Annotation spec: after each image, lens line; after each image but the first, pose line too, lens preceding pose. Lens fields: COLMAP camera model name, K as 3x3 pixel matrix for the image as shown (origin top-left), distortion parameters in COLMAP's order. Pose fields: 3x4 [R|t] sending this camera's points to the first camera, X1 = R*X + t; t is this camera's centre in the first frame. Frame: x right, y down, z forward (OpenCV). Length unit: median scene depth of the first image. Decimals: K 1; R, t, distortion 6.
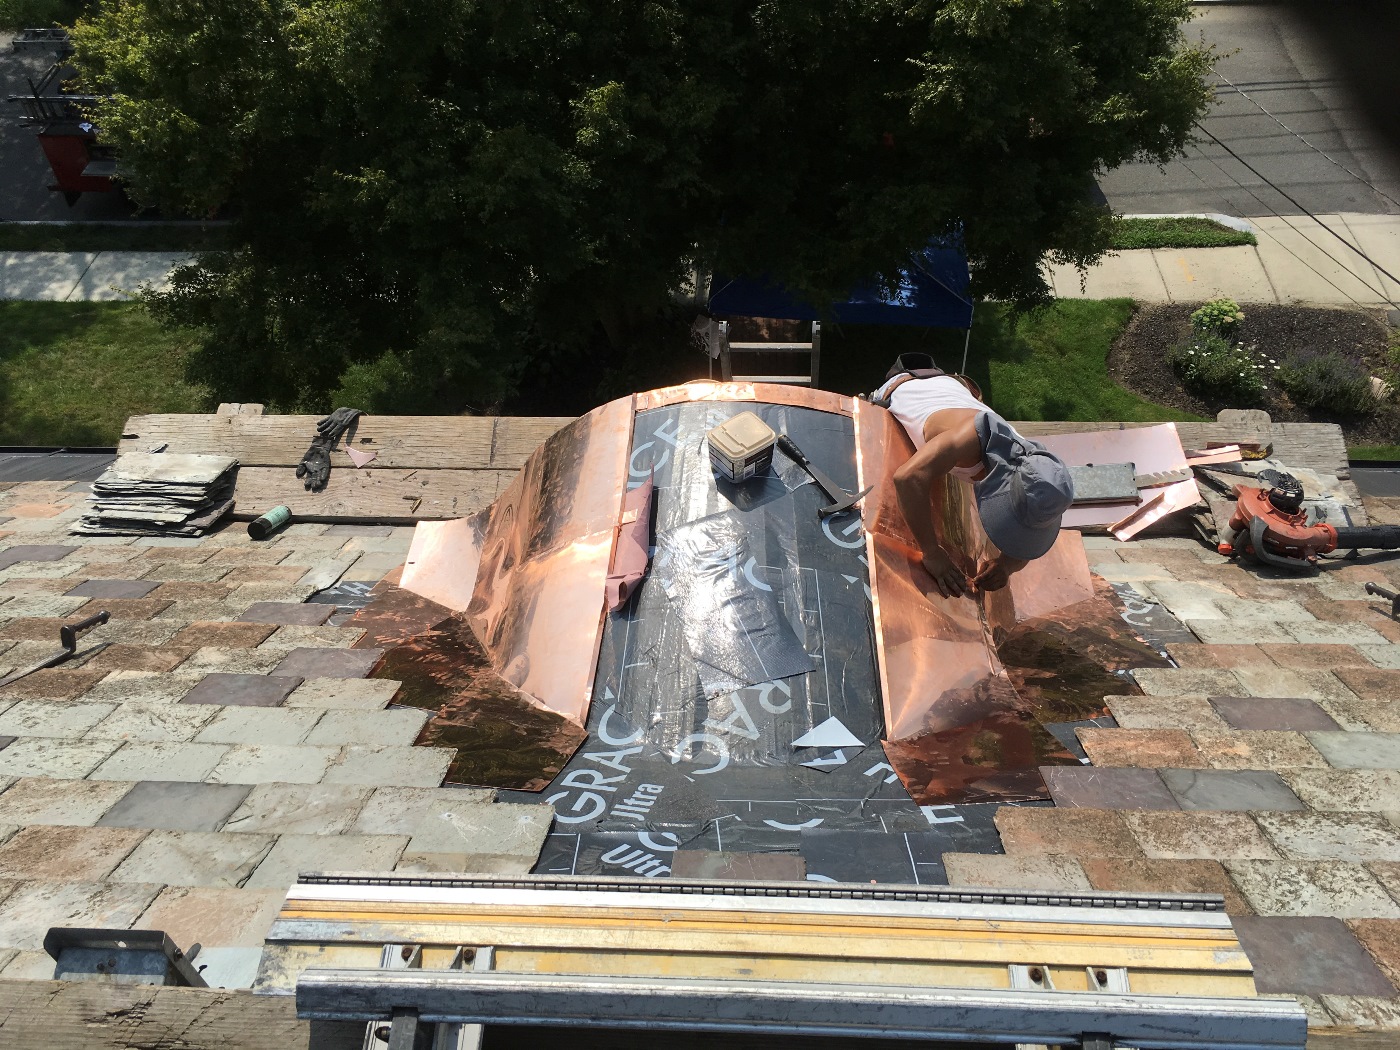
lens RADIAL K [[1178.6, 0, 700.0], [0, 1178.6, 525.0], [0, 0, 1]] dist [0.067984, -0.097722]
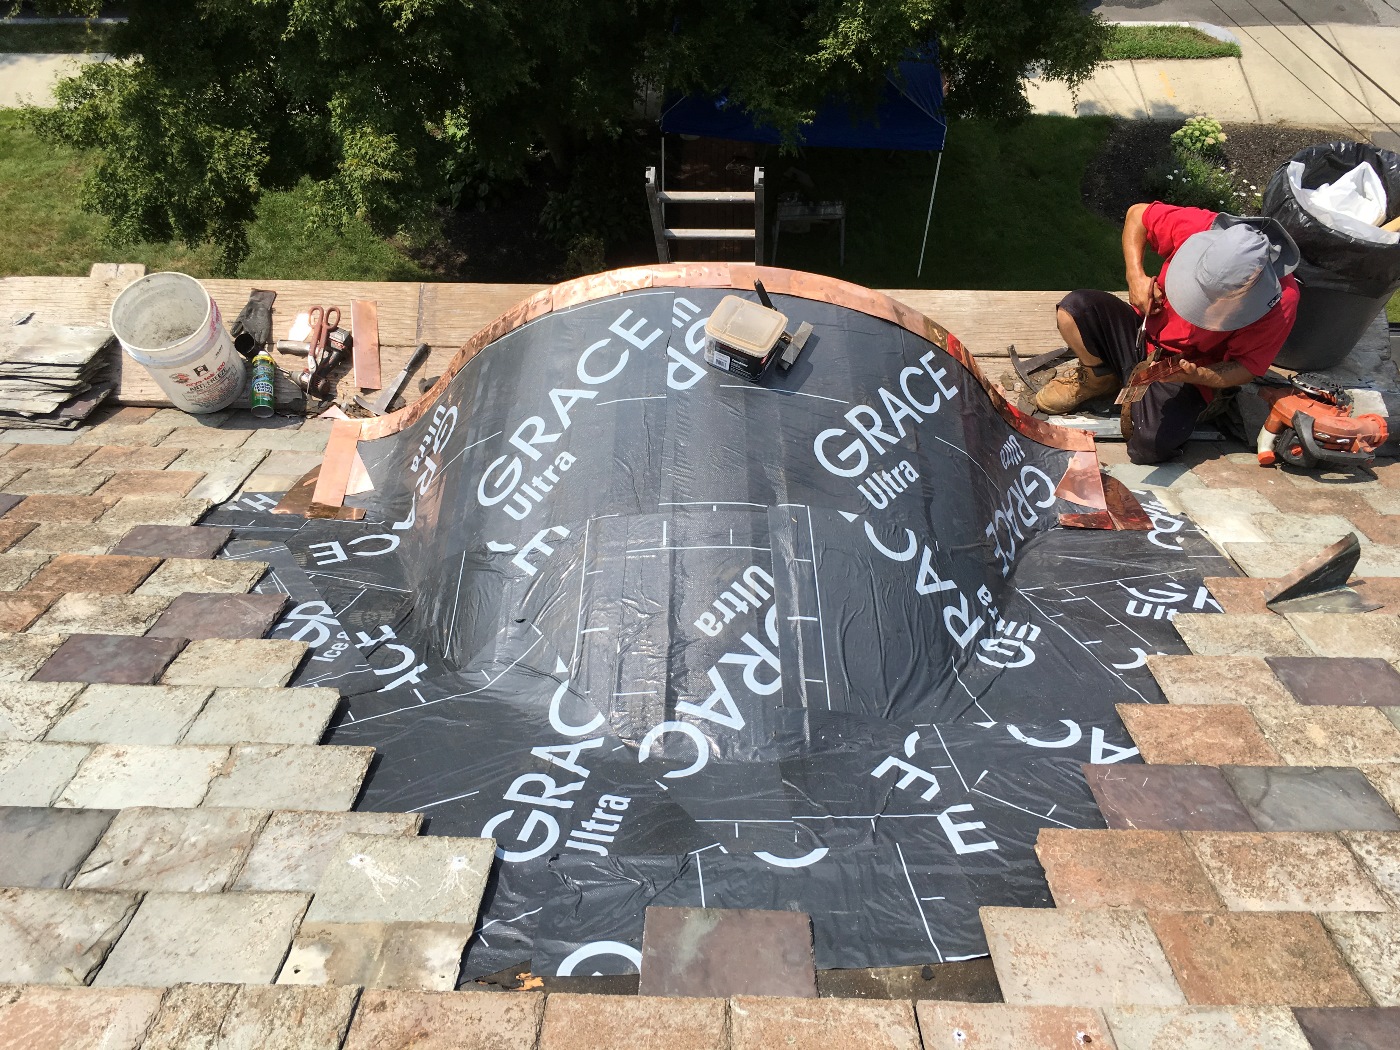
lens RADIAL K [[1178.6, 0, 700.0], [0, 1178.6, 525.0], [0, 0, 1]] dist [0.067984, -0.097722]
pose [[0.999093, -0.006968, 0.042009, -0.014396], [0.000507, 0.988396, 0.151901, -0.084446], [-0.042580, -0.151742, 0.987503, 0.202342]]
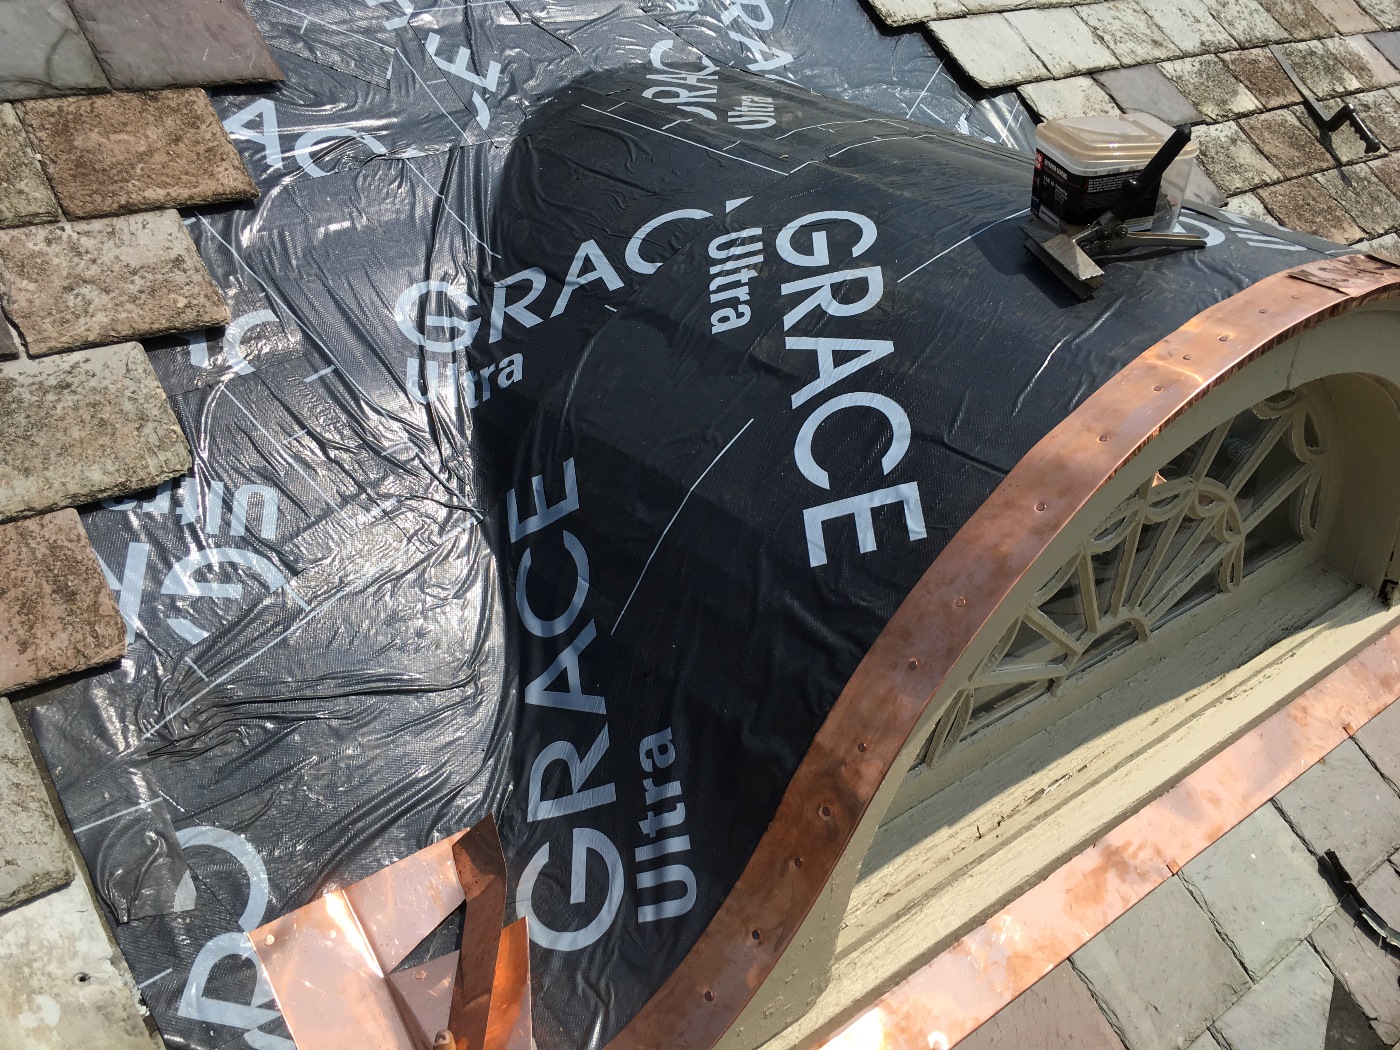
lens RADIAL K [[1178.6, 0, 700.0], [0, 1178.6, 525.0], [0, 0, 1]] dist [0.067984, -0.097722]
pose [[-0.752791, 0.339272, -0.564093, 0.552895], [-0.493752, 0.275702, 0.824741, -0.392411], [0.435332, 0.899379, -0.040029, 1.288905]]
